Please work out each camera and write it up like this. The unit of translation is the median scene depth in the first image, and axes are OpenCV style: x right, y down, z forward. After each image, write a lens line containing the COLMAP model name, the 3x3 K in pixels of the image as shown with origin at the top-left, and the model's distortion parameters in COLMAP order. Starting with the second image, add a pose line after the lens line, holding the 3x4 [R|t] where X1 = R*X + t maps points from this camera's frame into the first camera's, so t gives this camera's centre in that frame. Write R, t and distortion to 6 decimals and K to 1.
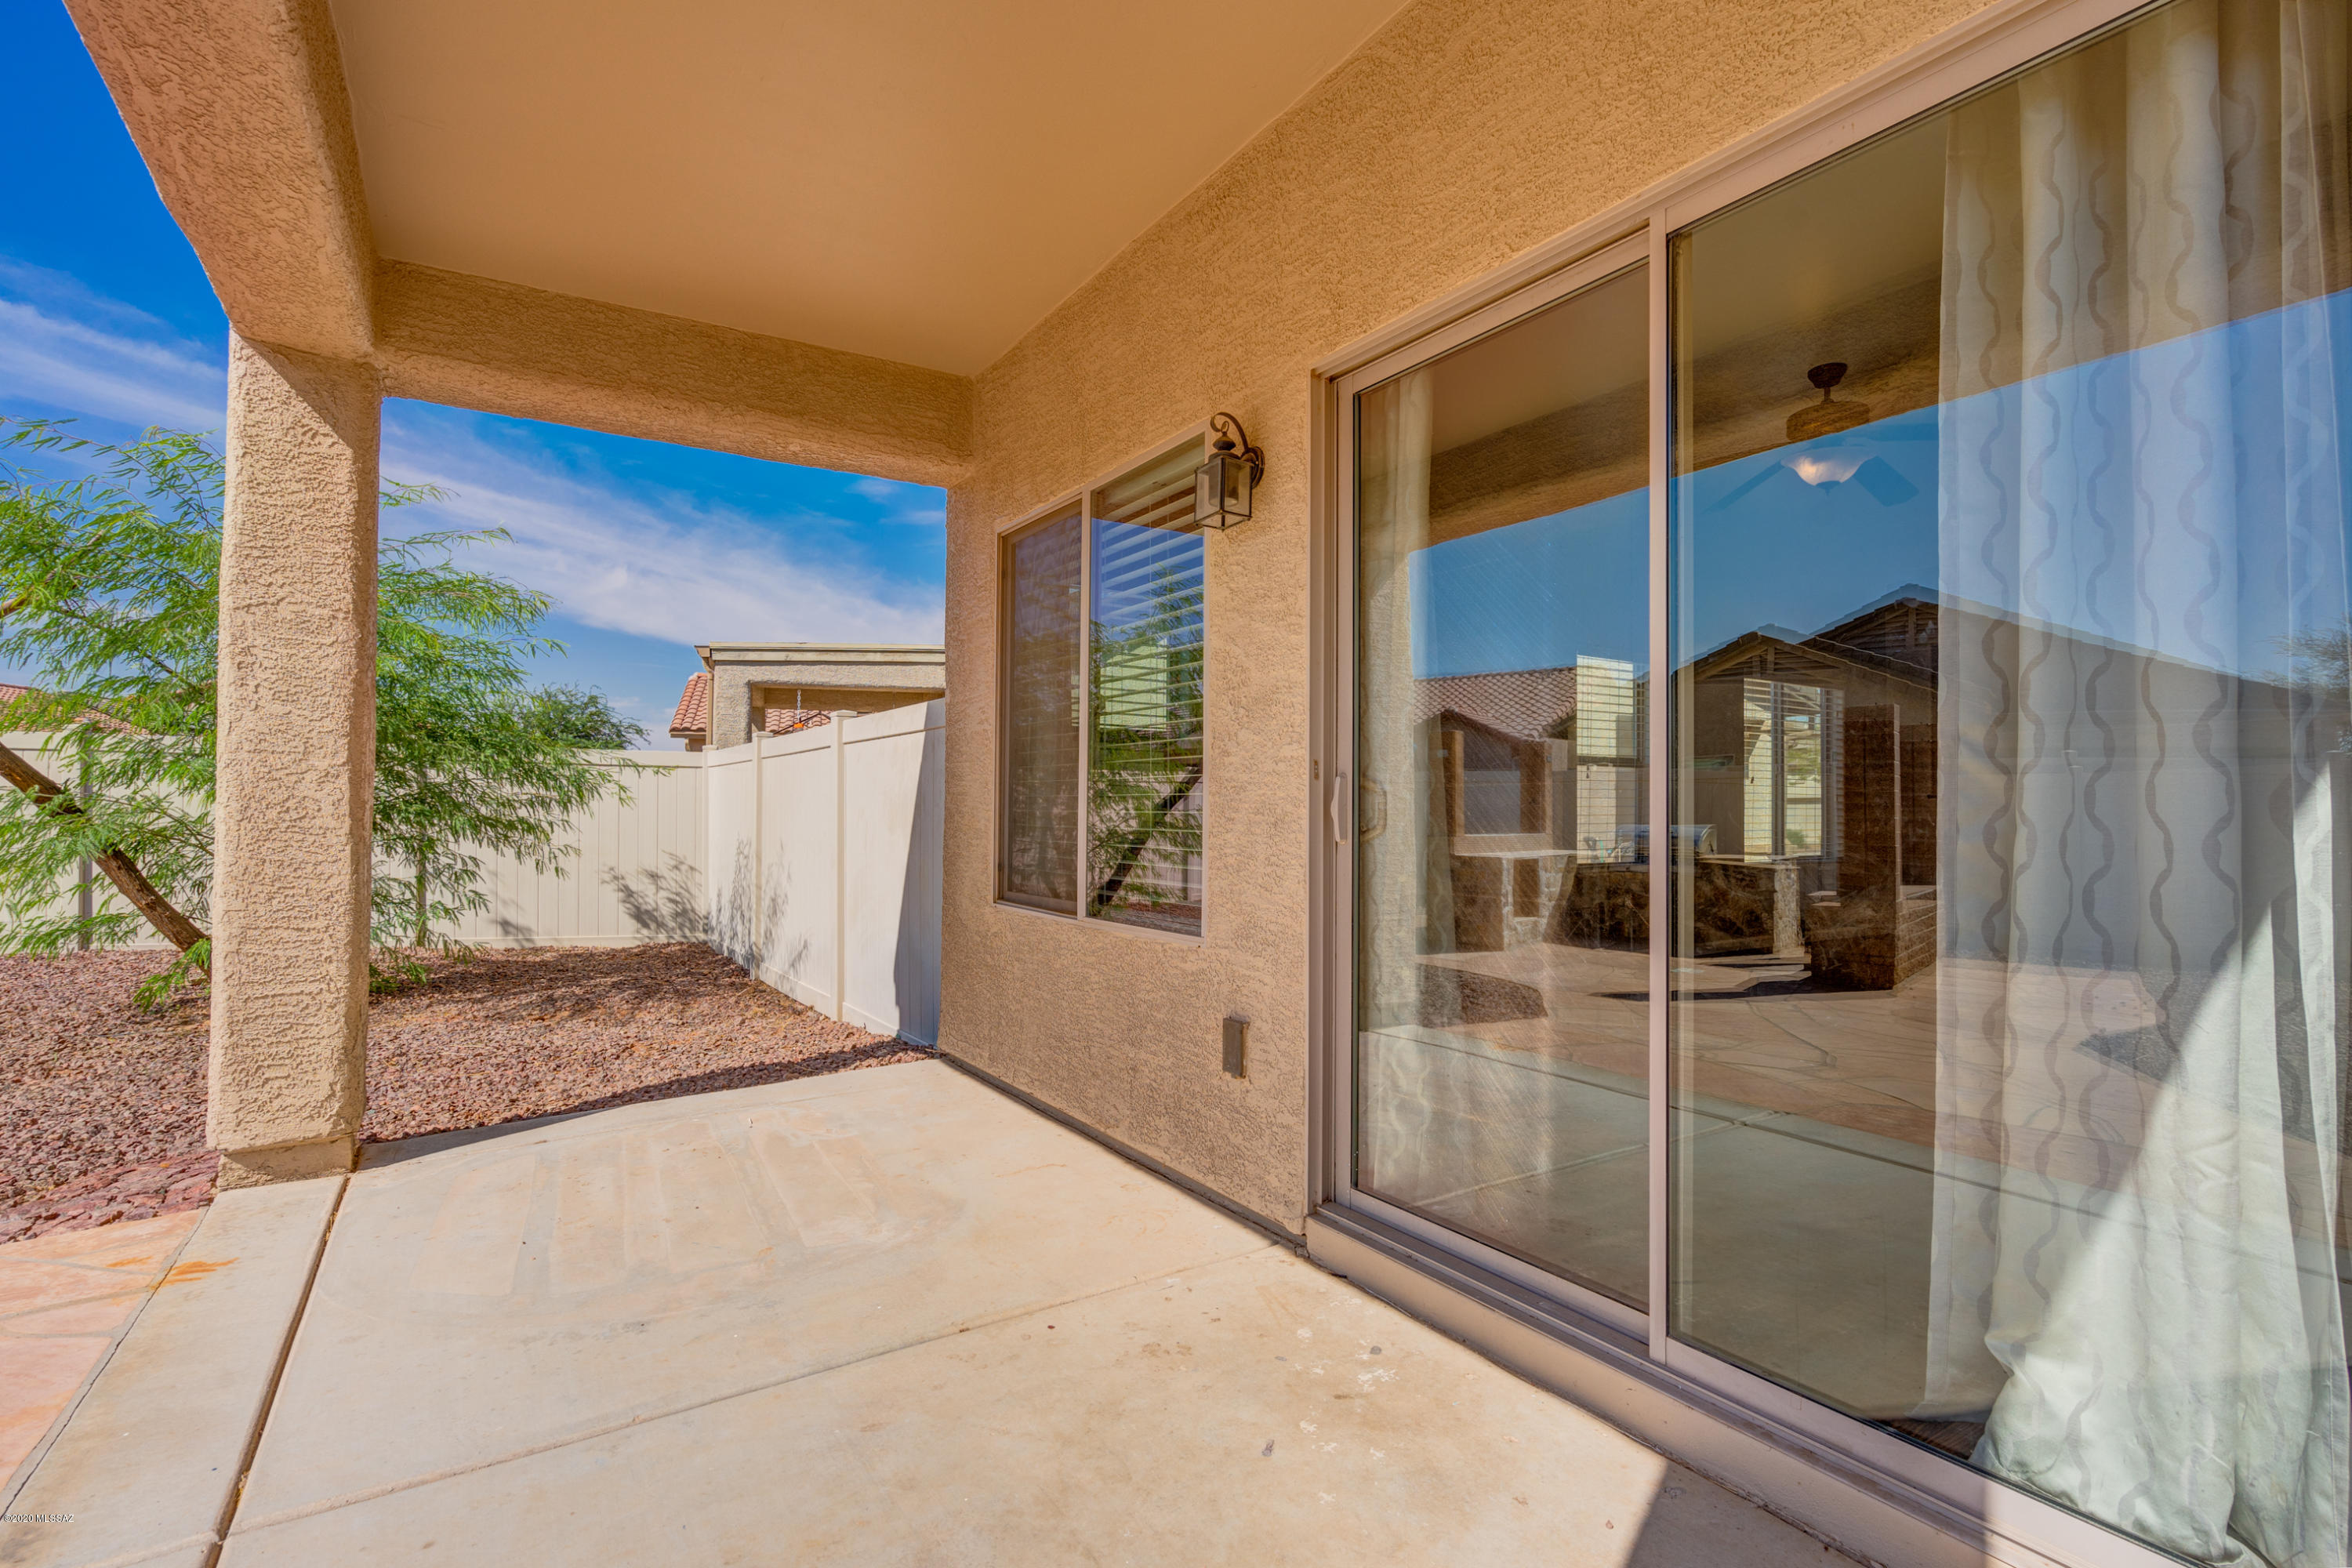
lens RADIAL K [[1071.8, 0, 1176.0], [0, 1071.8, 784.0], [0, 0, 1]] dist [0.014889, 0.000452]
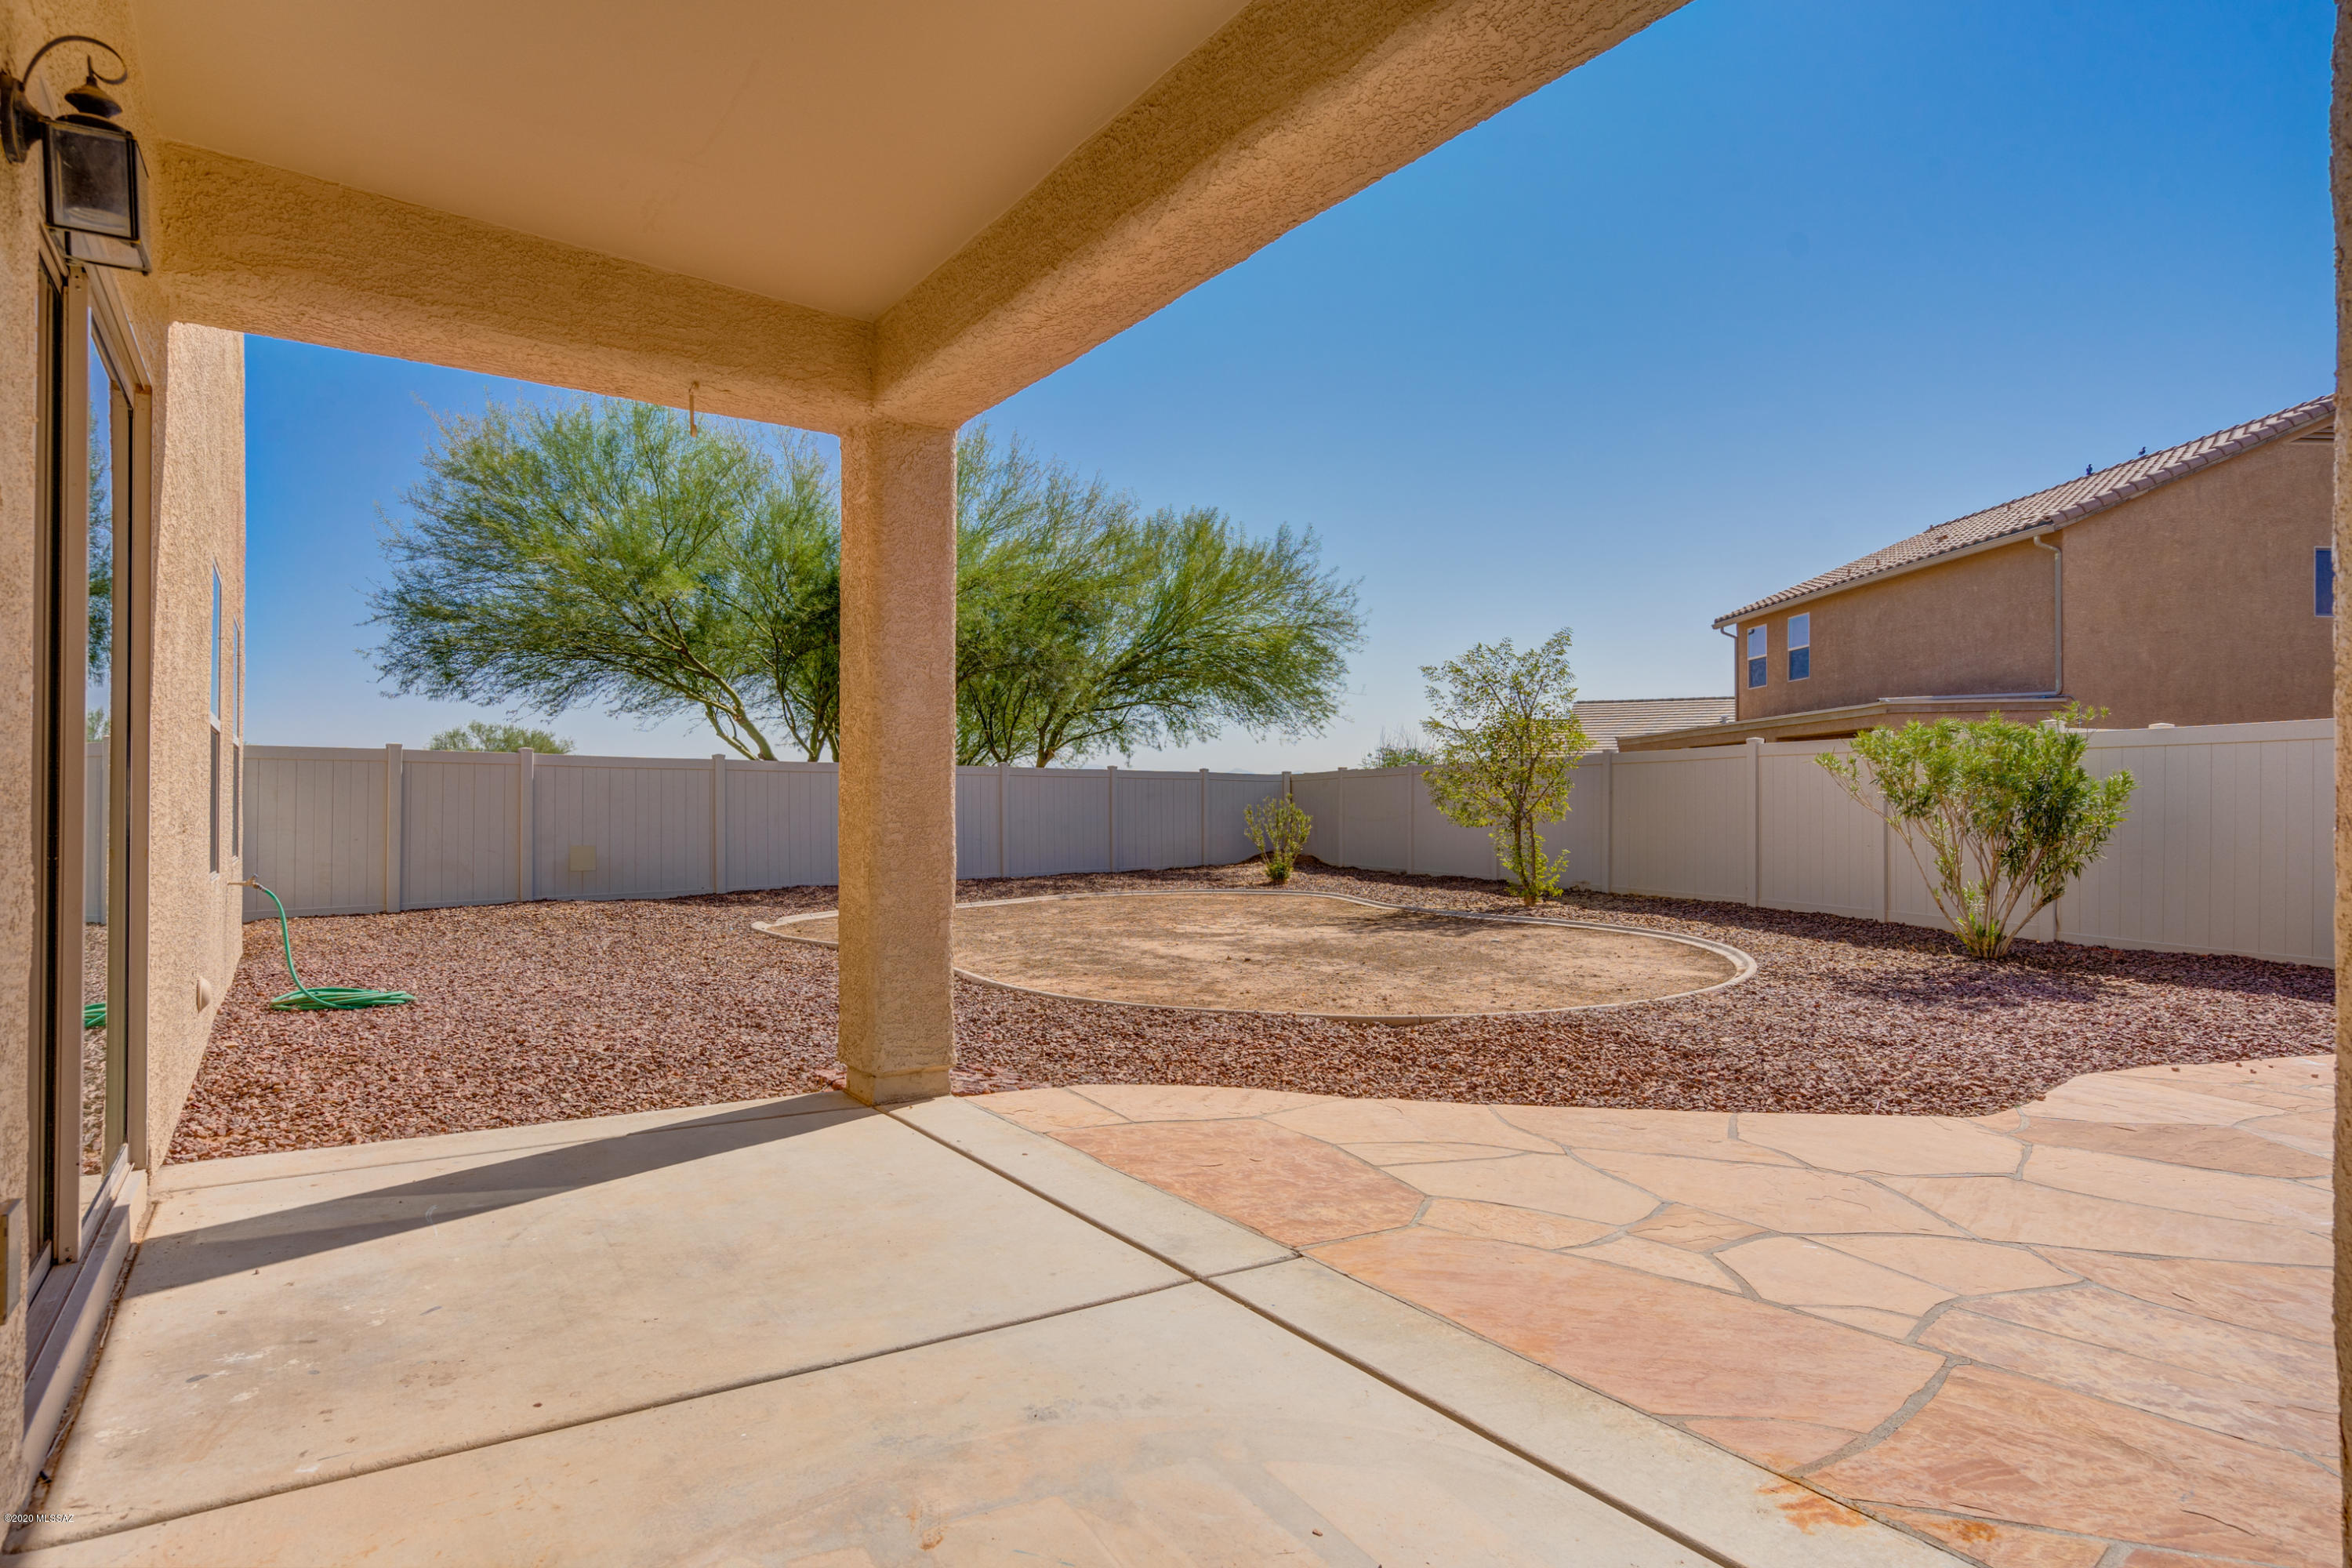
lens RADIAL K [[1255.8, 0, 1176.0], [0, 1255.8, 784.0], [0, 0, 1]] dist [0.001487, 0.000272]
pose [[-0.999621, -0.005494, -0.026992, -0.587109], [-0.004311, 0.999036, -0.043691, 0.064751], [0.027206, -0.043558, -0.998680, 2.026507]]
